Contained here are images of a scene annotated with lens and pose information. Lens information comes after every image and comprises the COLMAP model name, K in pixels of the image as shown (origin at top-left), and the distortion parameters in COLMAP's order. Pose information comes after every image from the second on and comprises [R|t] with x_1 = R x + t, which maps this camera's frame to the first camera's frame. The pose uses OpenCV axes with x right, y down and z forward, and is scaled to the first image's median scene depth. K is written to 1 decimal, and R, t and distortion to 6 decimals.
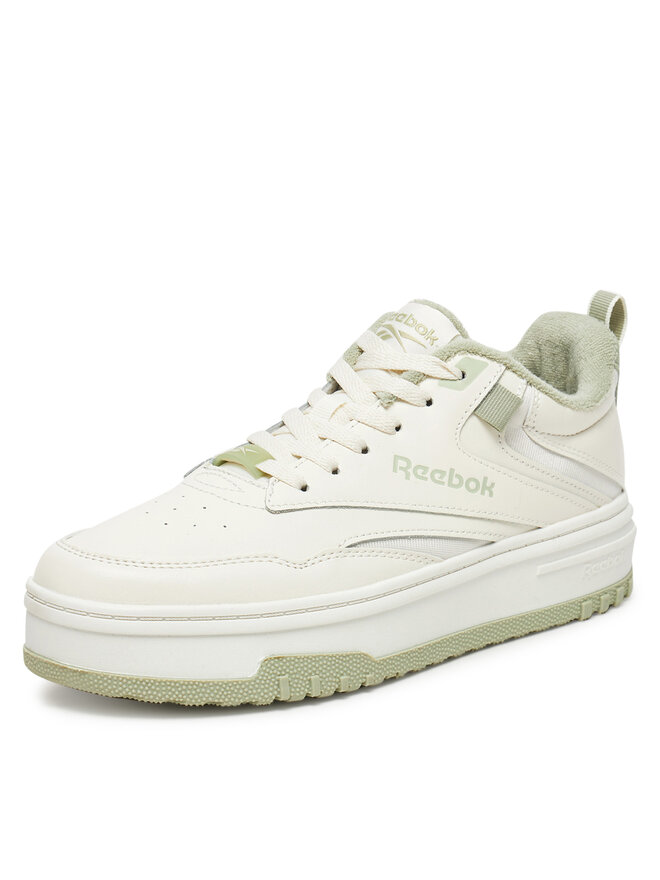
lens RADIAL K [[2763.2, 0, 330.0], [0, 2763.2, 440.0], [0, 0, 1]] dist [-0.031752, -0.269025]
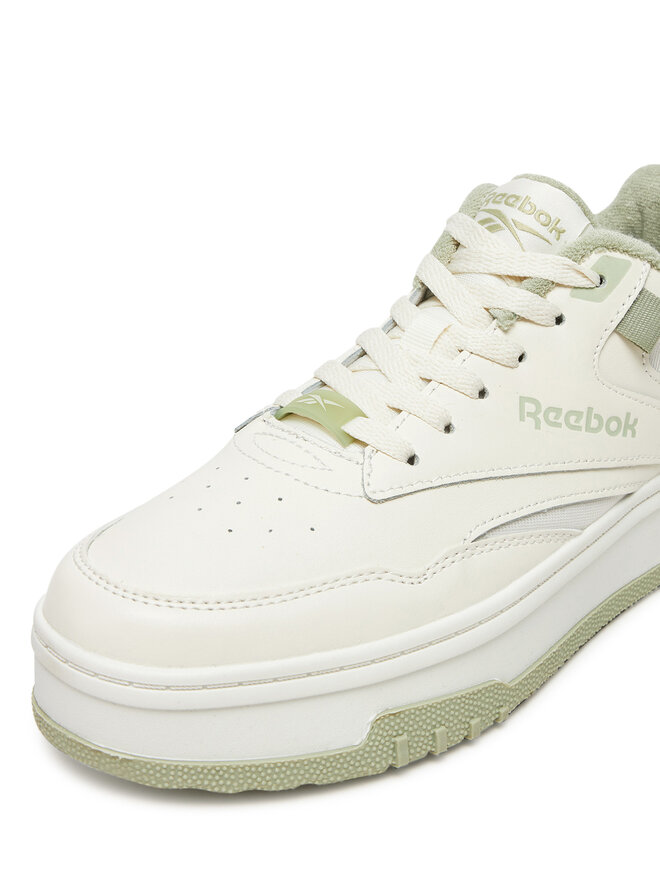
lens RADIAL K [[2110.3, 0, 330.0], [0, 2110.3, 440.0], [0, 0, 1]] dist [-0.171686, -0.388693]
pose [[0.997113, -0.029044, 0.070159, -0.067265], [0.018389, 0.988817, 0.147999, -0.067546], [-0.073673, -0.146281, 0.986496, 0.449187]]
